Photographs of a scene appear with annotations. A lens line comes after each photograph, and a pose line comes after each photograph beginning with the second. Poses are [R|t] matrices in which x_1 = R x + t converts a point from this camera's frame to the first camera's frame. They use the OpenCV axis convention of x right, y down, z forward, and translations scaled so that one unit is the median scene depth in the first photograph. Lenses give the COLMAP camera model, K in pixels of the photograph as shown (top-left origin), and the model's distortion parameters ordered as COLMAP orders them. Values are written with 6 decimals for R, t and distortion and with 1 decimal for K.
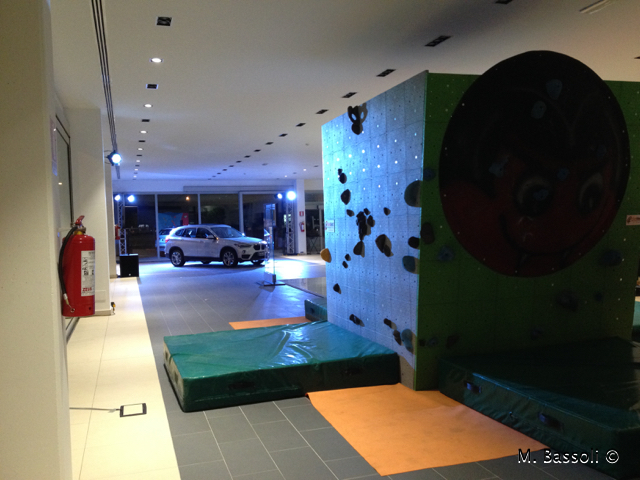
lens RADIAL K [[598.3, 0, 321.7], [0, 598.3, 242.4], [0, 0, 1]] dist [0.132281, -0.289585]
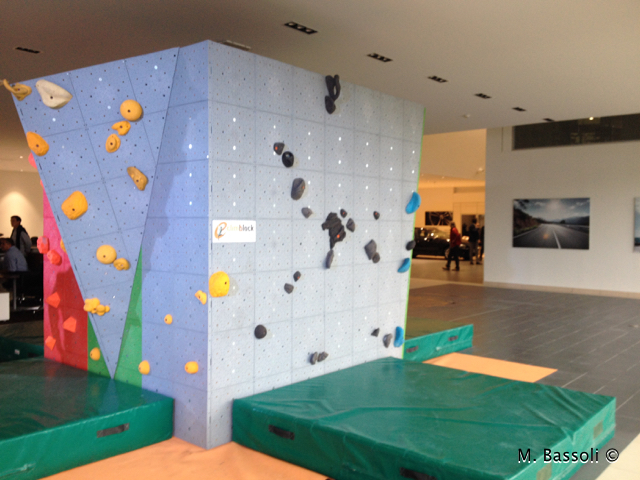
lens RADIAL K [[603.5, 0, 323.5], [0, 603.5, 240.3], [0, 0, 1]] dist [0.142122, -0.312496]
pose [[-0.529050, 0.006240, 0.848568, -0.691698], [0.039207, 0.999085, 0.017097, -0.033253], [-0.847685, 0.042315, -0.528810, 1.644336]]
